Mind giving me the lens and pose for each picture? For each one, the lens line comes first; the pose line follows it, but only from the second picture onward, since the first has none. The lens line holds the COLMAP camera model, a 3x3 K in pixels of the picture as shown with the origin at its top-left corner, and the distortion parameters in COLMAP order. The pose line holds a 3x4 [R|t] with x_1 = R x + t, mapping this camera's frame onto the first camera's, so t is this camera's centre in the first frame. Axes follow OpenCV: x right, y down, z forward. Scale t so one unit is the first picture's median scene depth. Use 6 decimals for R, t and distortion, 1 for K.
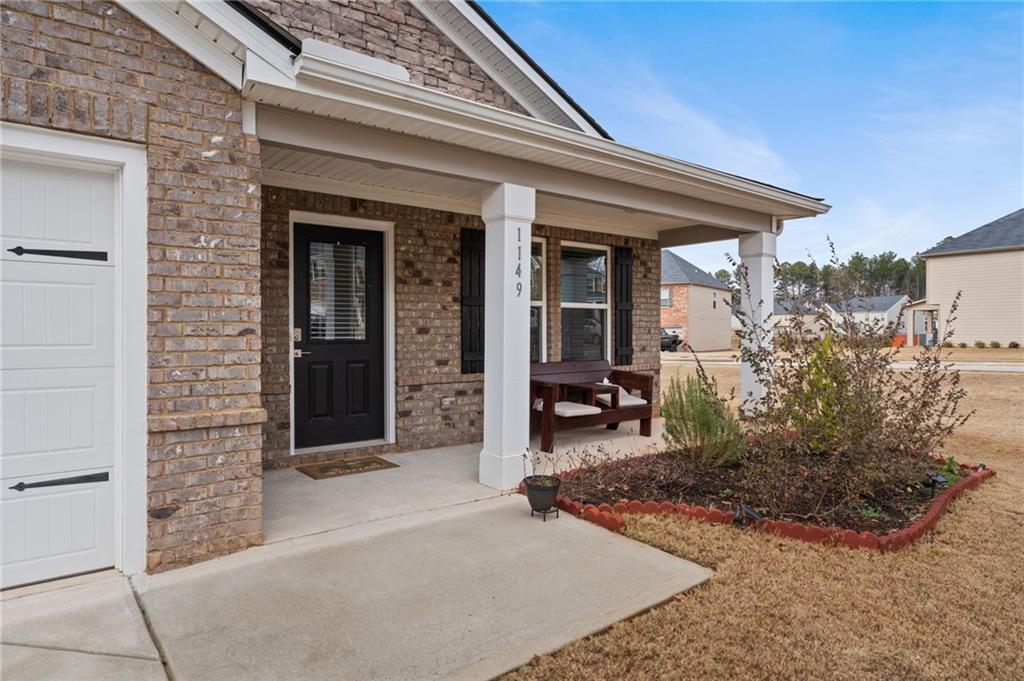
lens RADIAL K [[622.4, 0, 512.0], [0, 622.4, 340.5], [0, 0, 1]] dist [-0.000420, 0.000148]
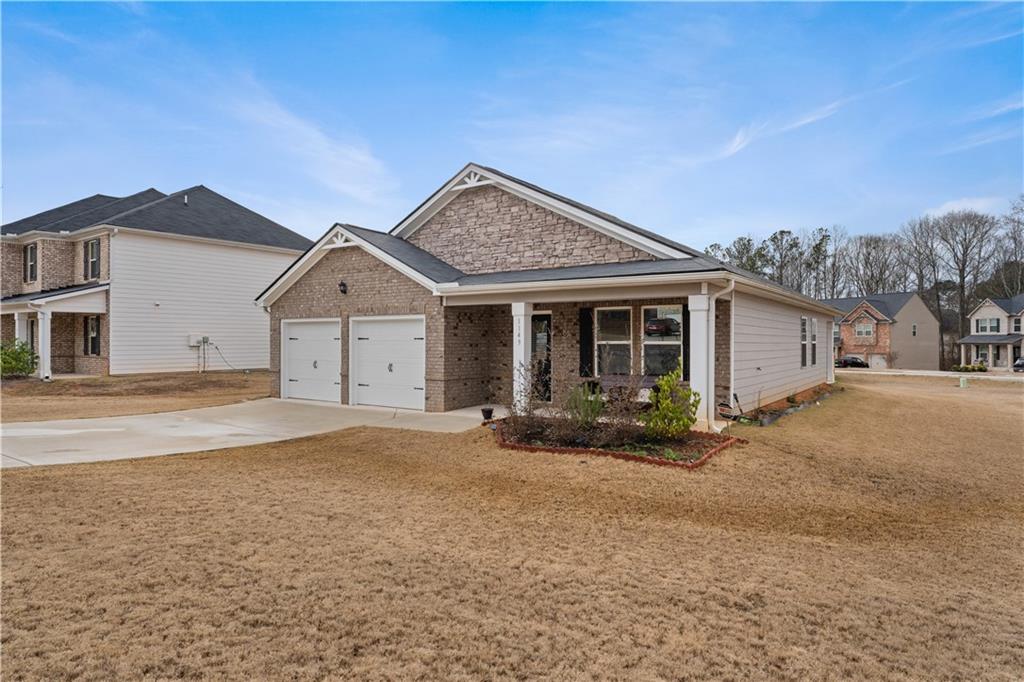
lens RADIAL K [[622.4, 0, 512.0], [0, 622.4, 341.0], [0, 0, 1]] dist [-0.000420, 0.000148]
pose [[0.276918, 0.000763, -0.960893, 2.038636], [-0.014712, 0.999886, -0.003446, -0.062586], [0.960781, 0.015091, 0.276898, 0.204130]]
